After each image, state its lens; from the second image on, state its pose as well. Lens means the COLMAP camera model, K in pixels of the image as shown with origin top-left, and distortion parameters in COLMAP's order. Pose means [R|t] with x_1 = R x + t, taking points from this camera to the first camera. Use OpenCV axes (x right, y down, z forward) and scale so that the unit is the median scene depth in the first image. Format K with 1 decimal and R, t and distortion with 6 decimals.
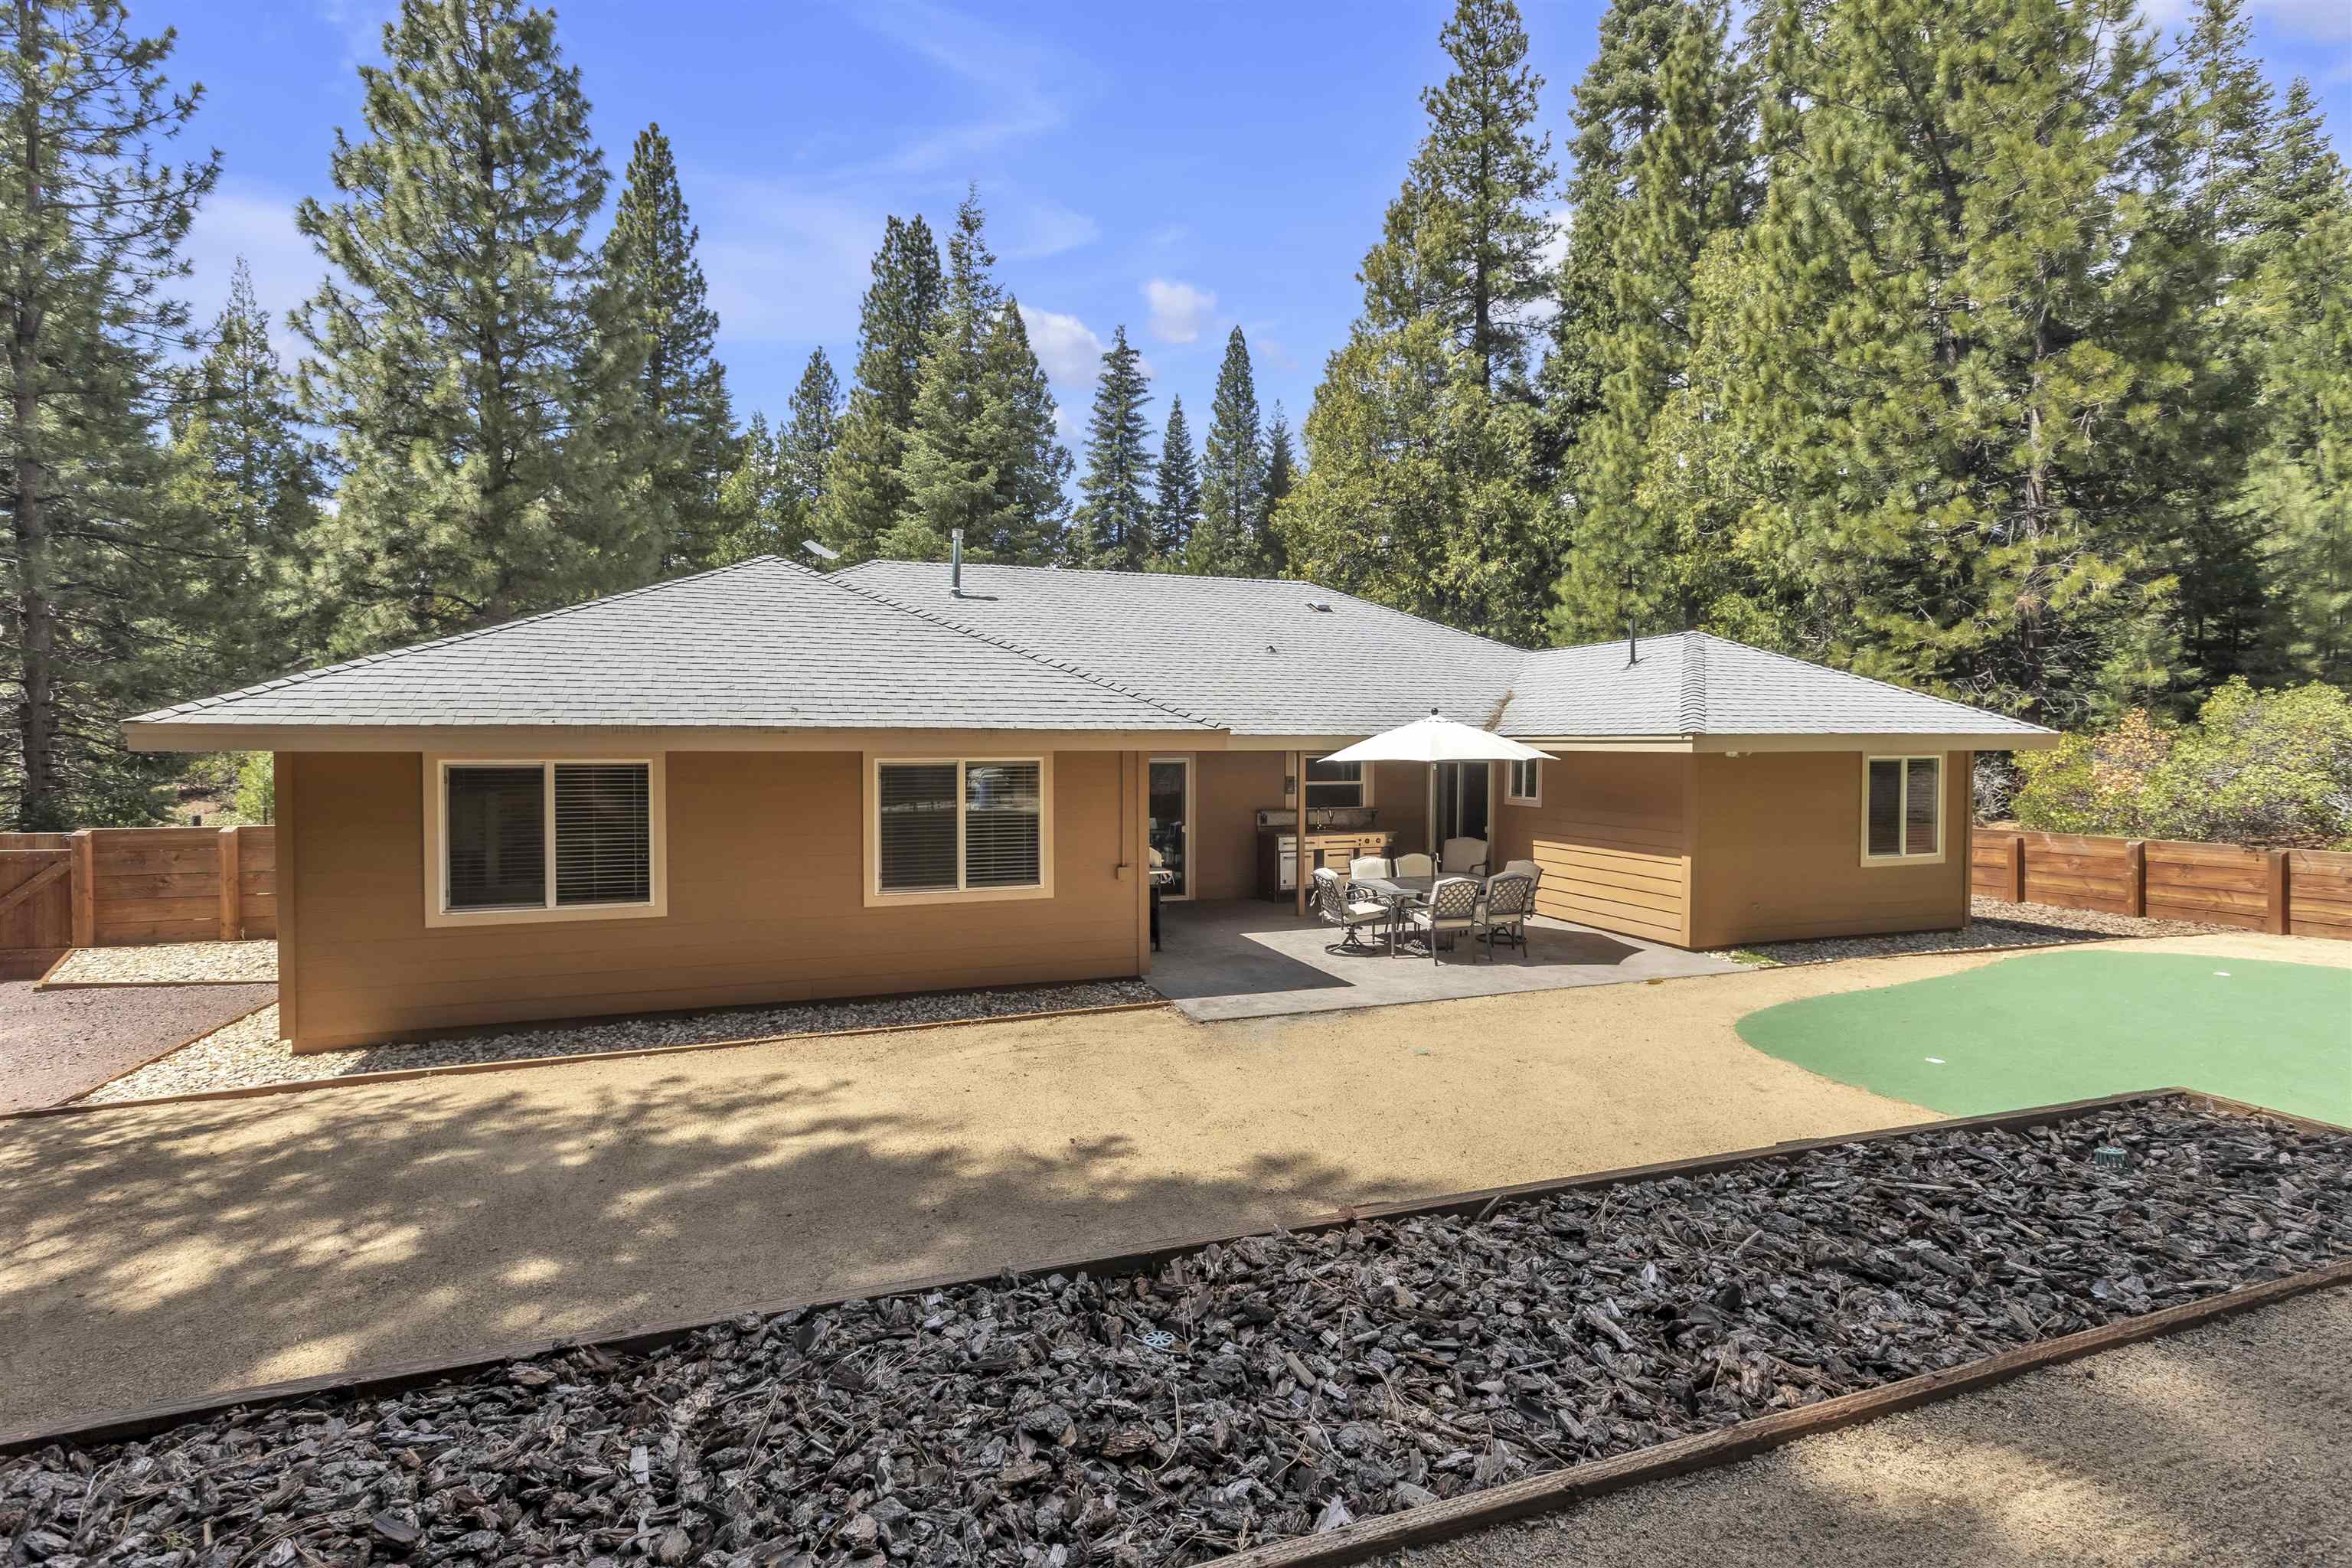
lens RADIAL K [[1079.0, 0, 1170.9], [0, 1079.0, 775.5], [0, 0, 1]] dist [-0.000147, 0.000081]
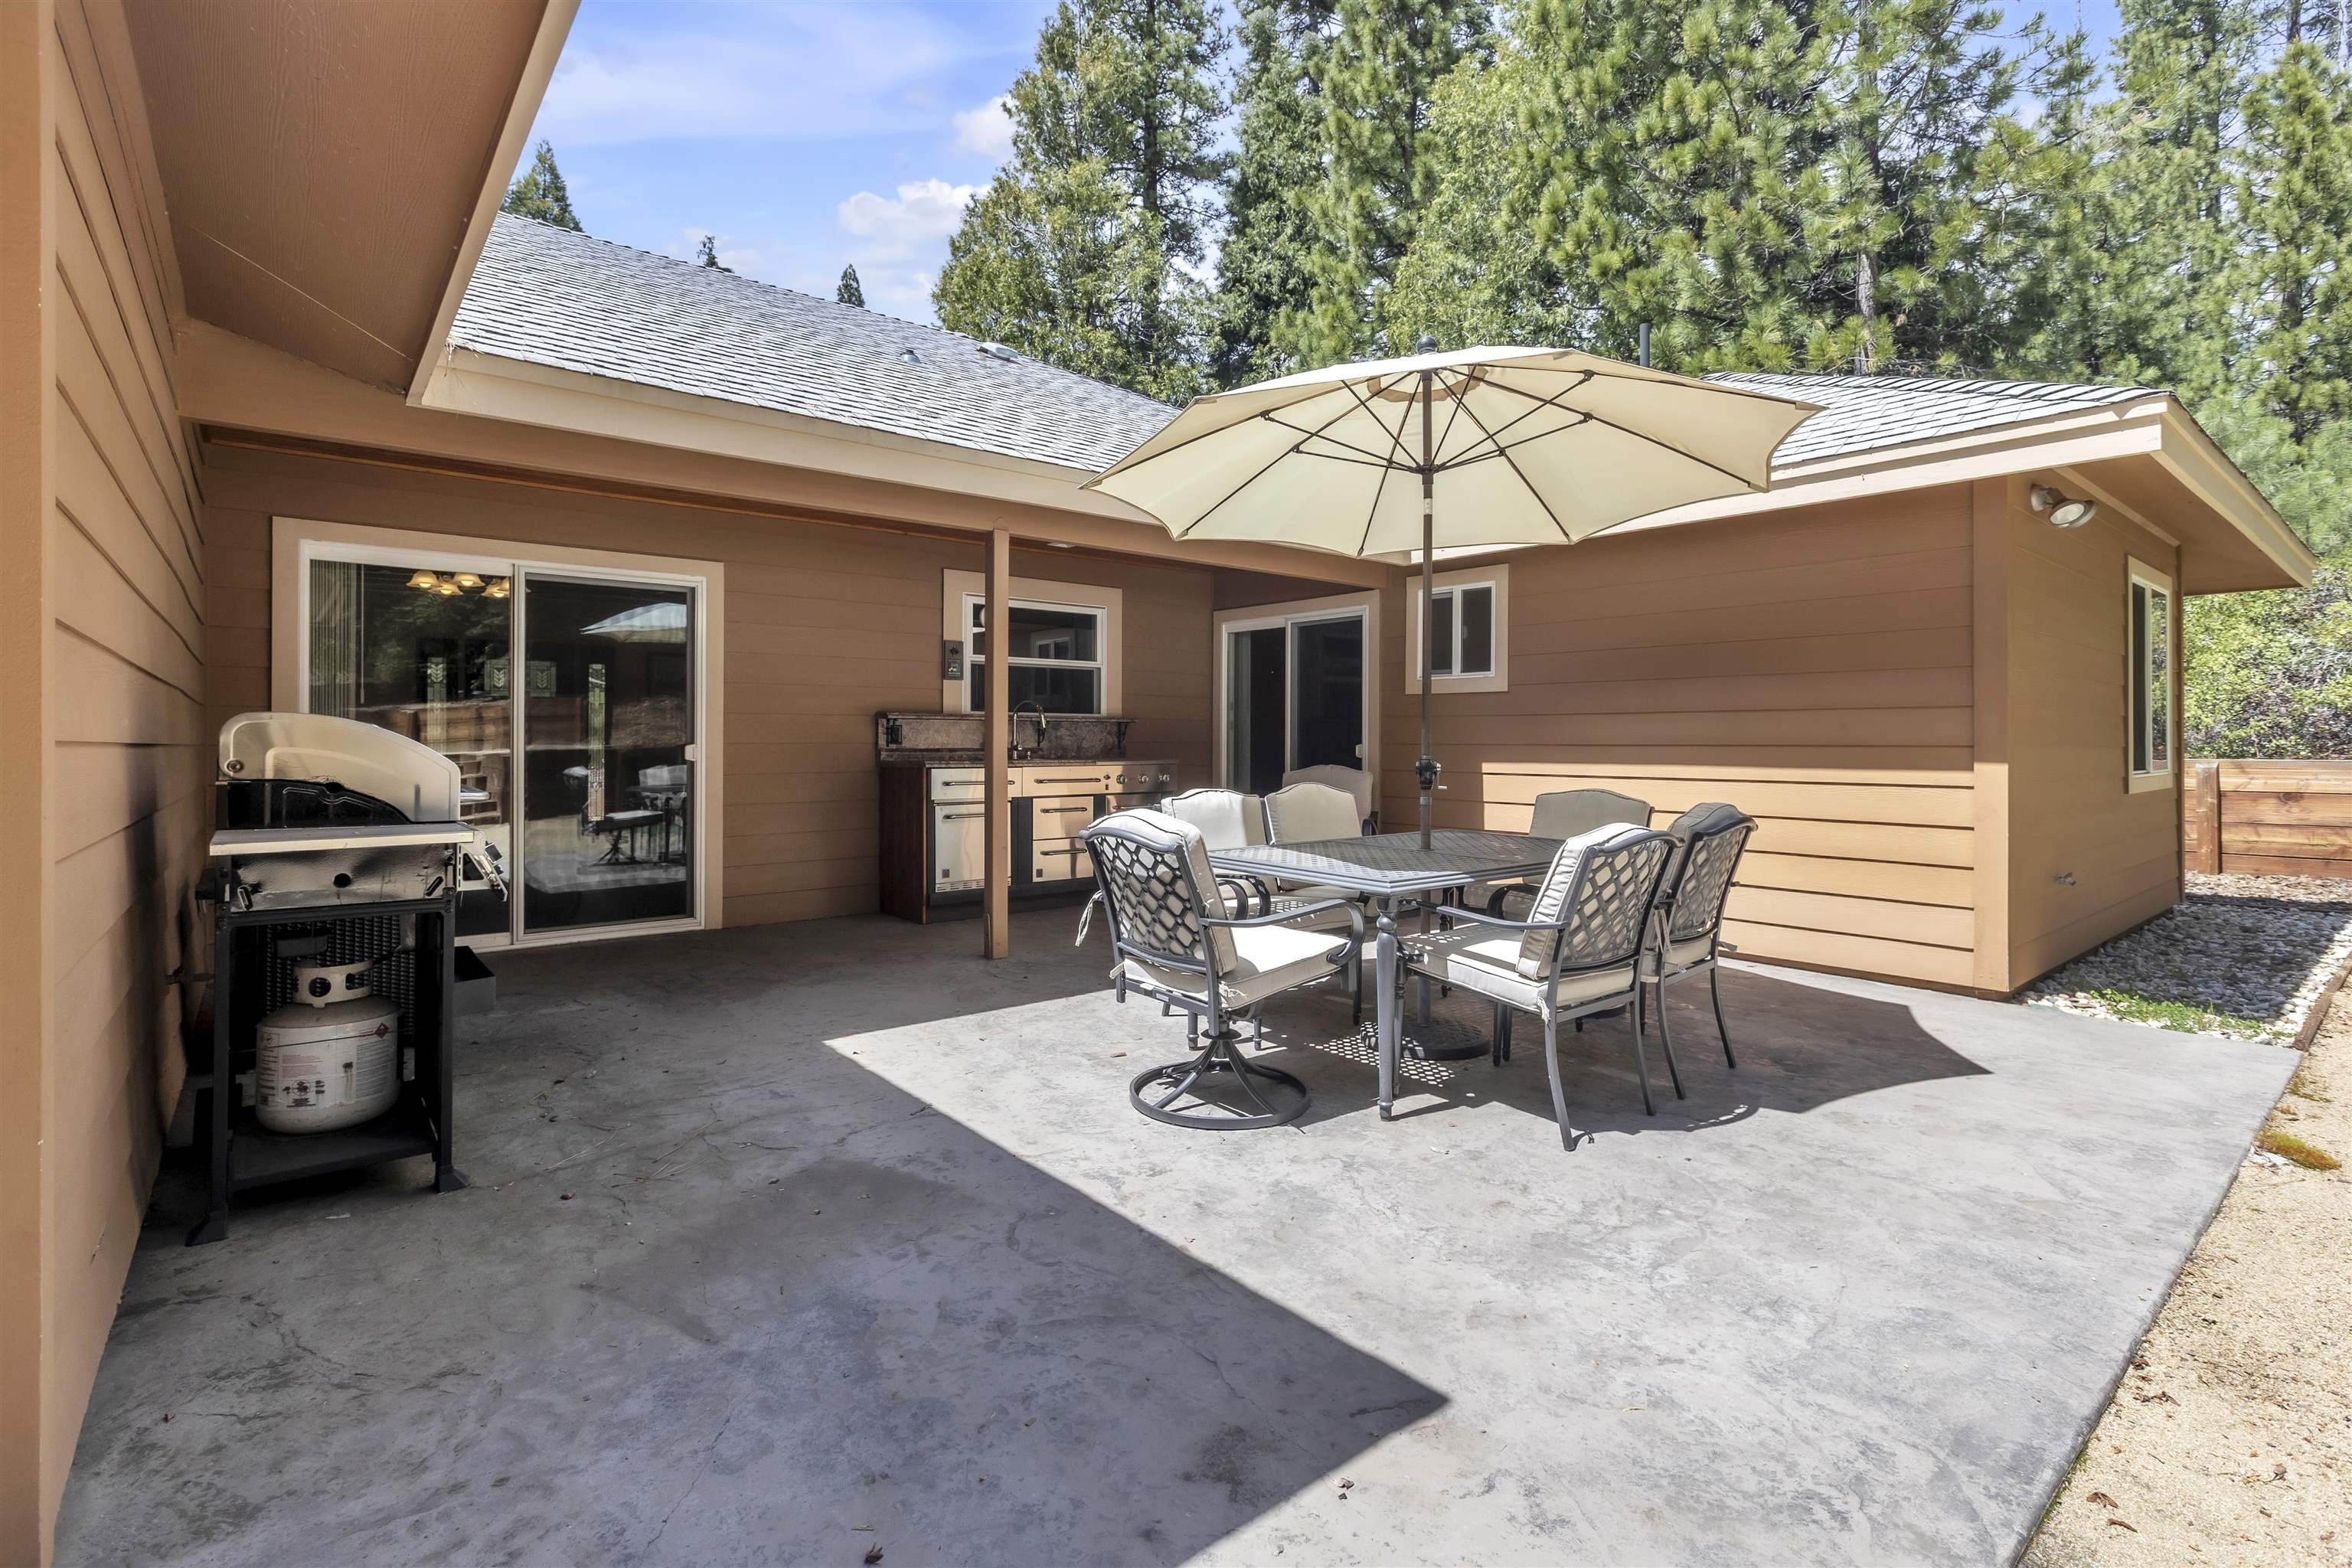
lens RADIAL K [[1079.0, 0, 1162.2], [0, 1079.0, 742.7], [0, 0, 1]] dist [-0.000147, 0.000081]
pose [[0.942132, 0.000263, 0.335242, 0.018713], [0.008771, 0.999638, -0.025435, 0.026027], [-0.335127, 0.026904, 0.941789, 0.252781]]
